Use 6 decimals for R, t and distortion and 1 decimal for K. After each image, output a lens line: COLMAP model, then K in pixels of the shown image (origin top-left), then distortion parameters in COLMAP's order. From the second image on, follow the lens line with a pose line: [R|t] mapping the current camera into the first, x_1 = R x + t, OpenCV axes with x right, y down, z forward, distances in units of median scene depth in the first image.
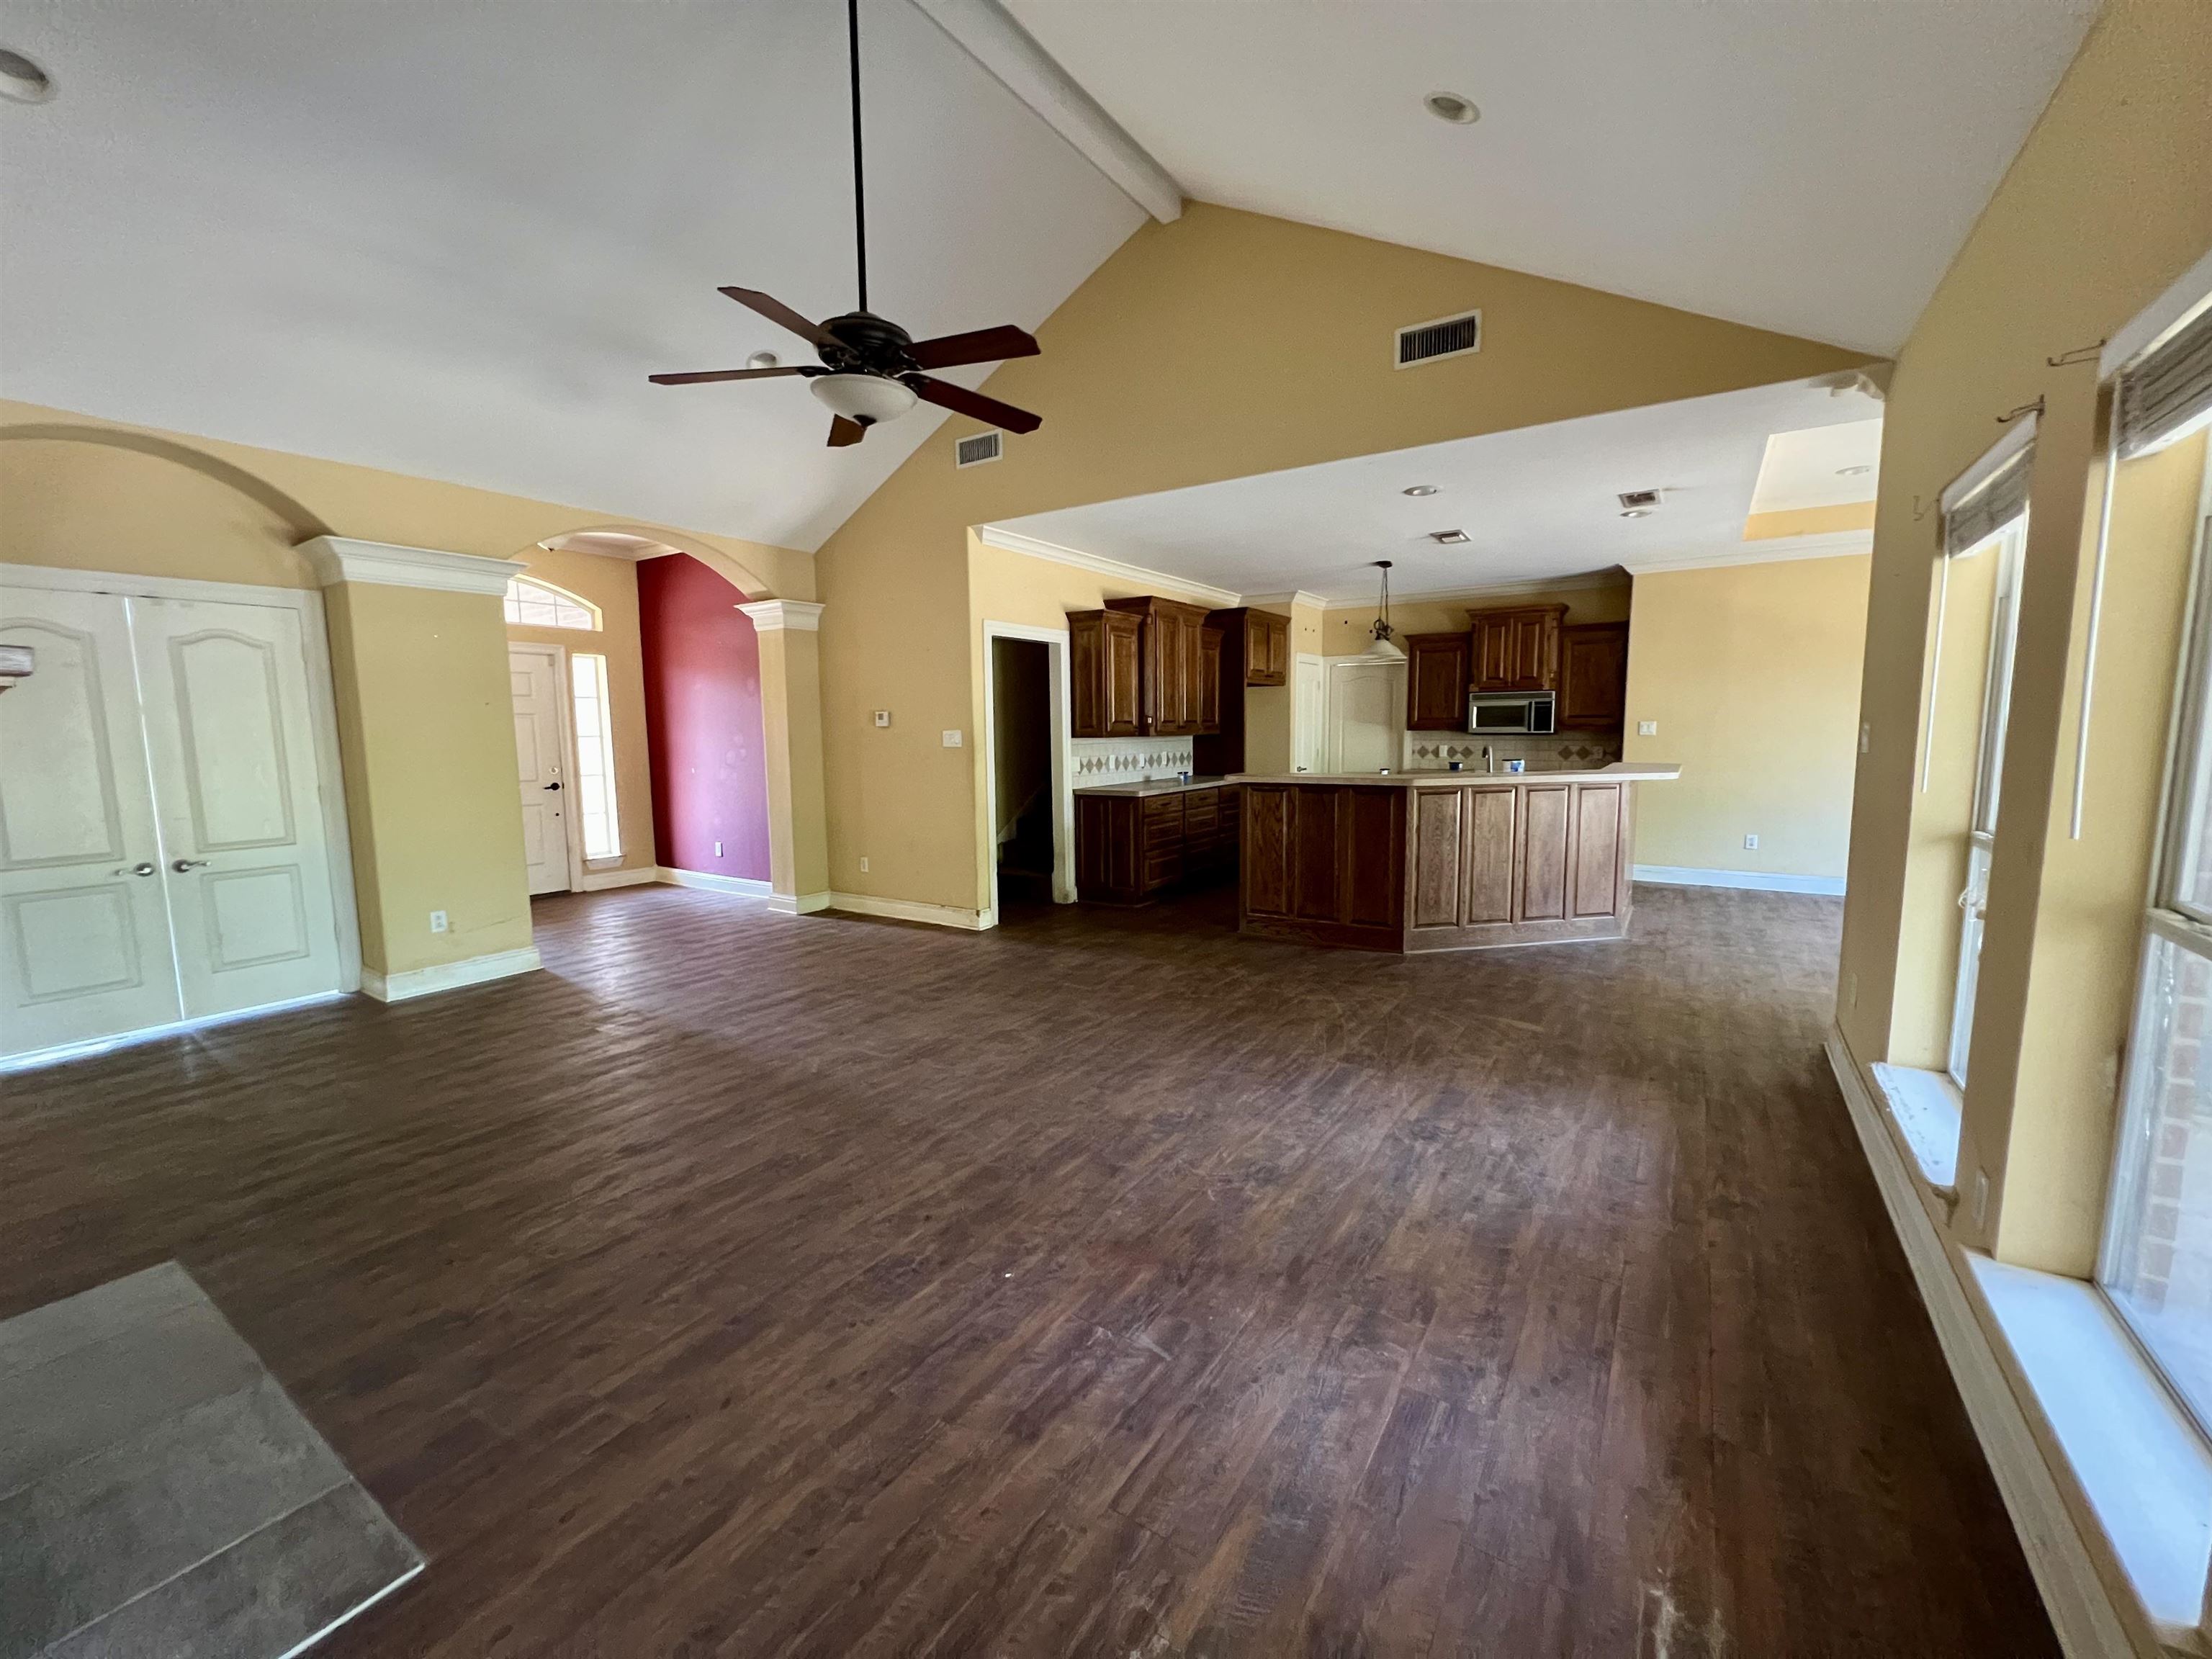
lens RADIAL K [[892.8, 0, 1106.0], [0, 892.8, 829.5], [0, 0, 1]] dist [-0.007863, 0.003594]
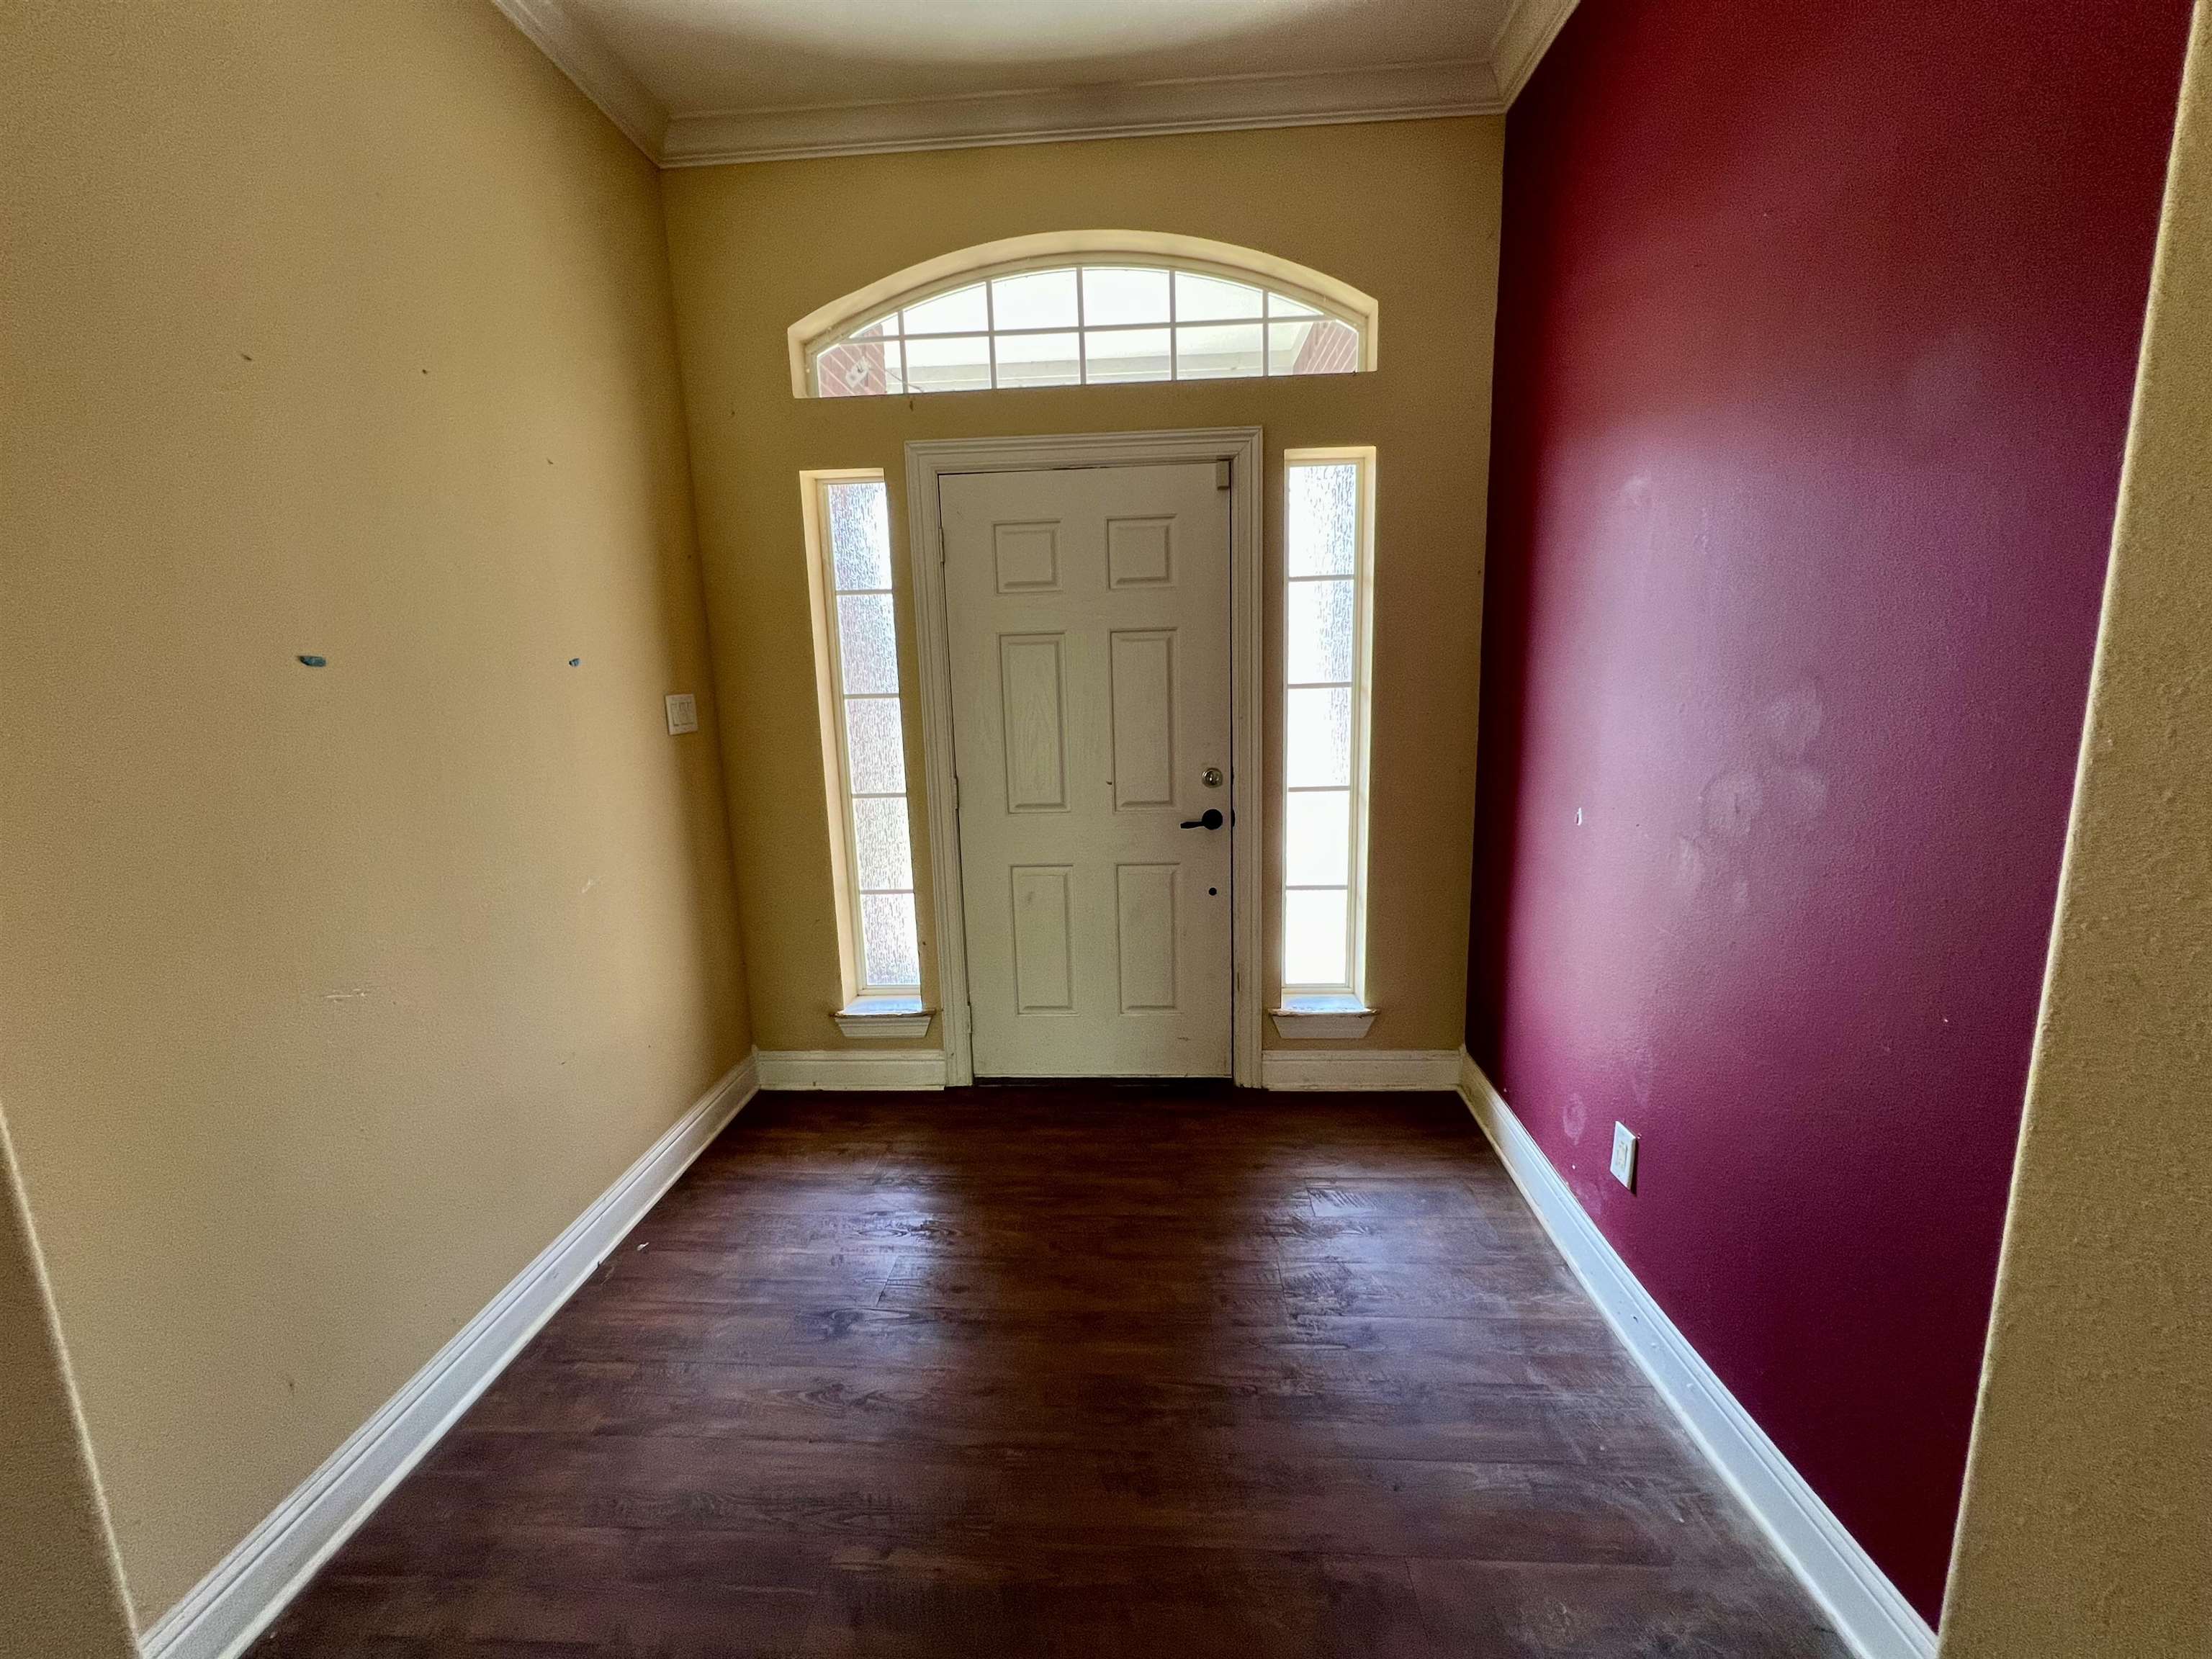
lens RADIAL K [[892.8, 0, 1106.0], [0, 892.8, 829.5], [0, 0, 1]] dist [-0.007863, 0.003594]
pose [[0.513411, 0.144545, -0.845882, -0.310345], [-0.076290, 0.989497, 0.122781, -0.085557], [0.854745, 0.001495, 0.519046, 0.743633]]
